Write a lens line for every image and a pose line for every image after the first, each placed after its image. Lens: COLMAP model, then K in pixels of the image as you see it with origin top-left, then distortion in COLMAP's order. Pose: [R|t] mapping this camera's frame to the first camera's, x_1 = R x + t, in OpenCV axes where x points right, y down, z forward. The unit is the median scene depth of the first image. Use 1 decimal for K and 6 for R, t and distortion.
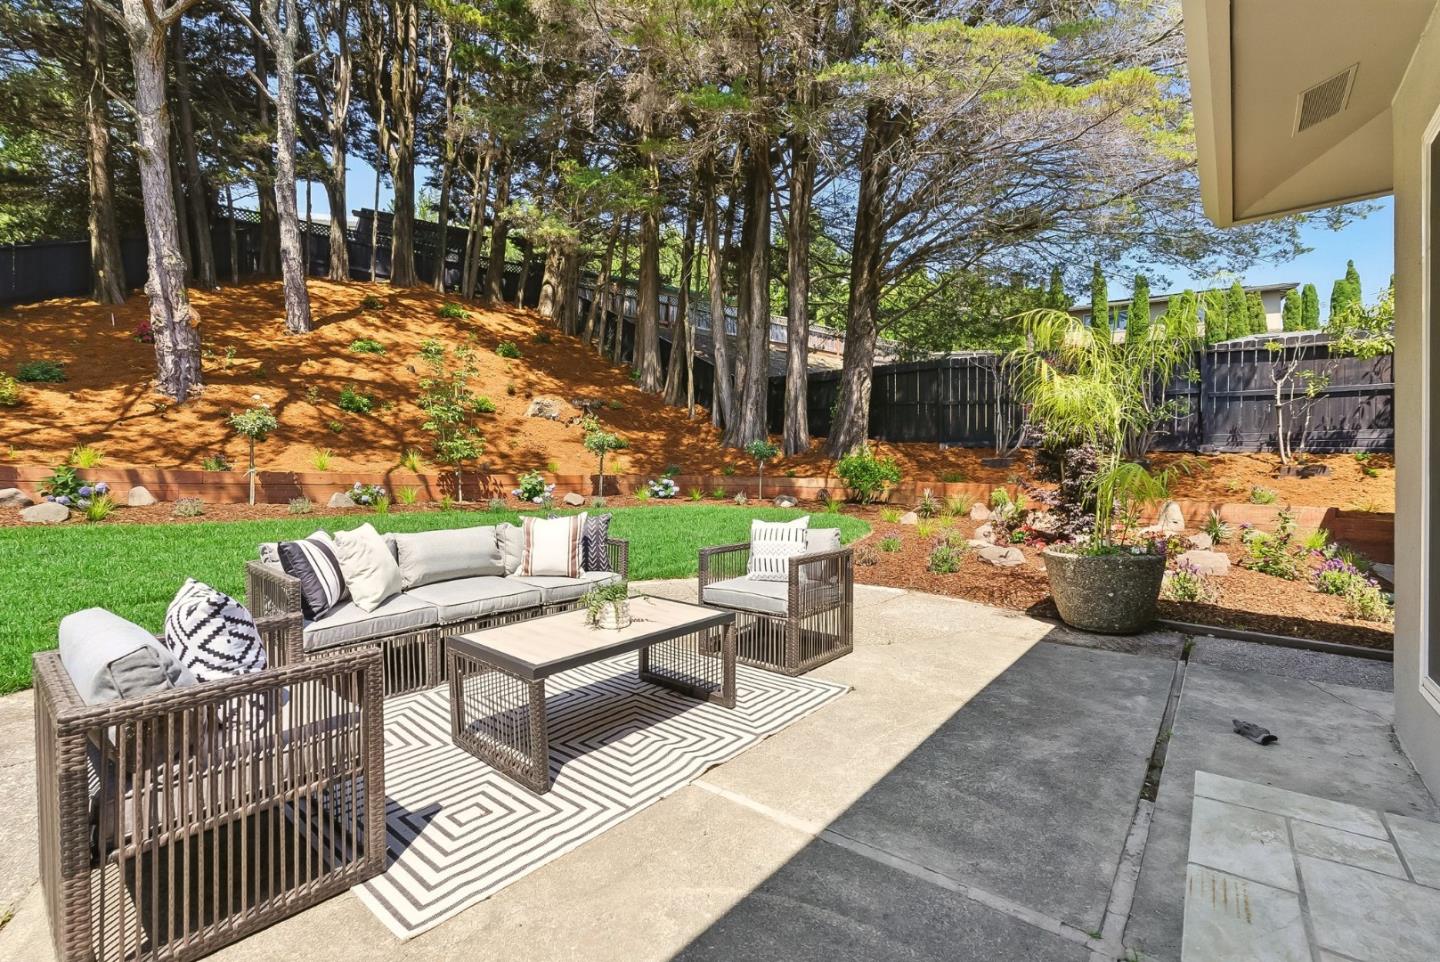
lens RADIAL K [[640.5, 0, 720.0], [0, 640.5, 481.0], [0, 0, 1]] dist [-0.006229, 0.000188]
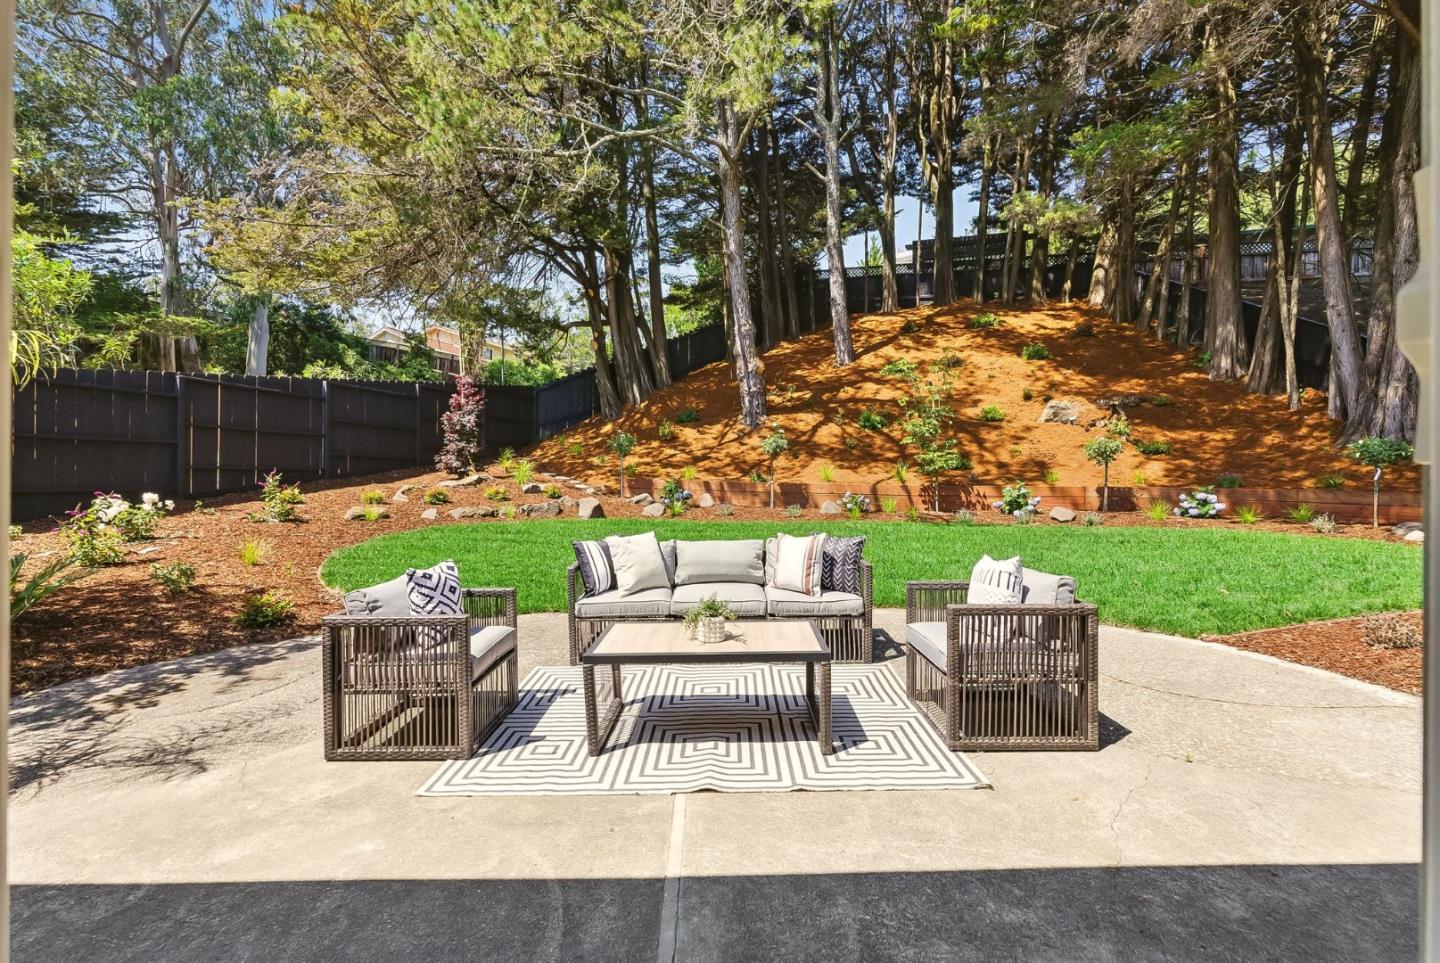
lens RADIAL K [[645.5, 0, 724.9], [0, 645.5, 481.3], [0, 0, 1]] dist [-0.003227, 0.000436]
pose [[0.644227, 0.004639, -0.764820, 0.132266], [-0.010458, 0.999942, -0.002744, -0.008354], [0.764763, 0.009766, 0.644238, 0.056739]]
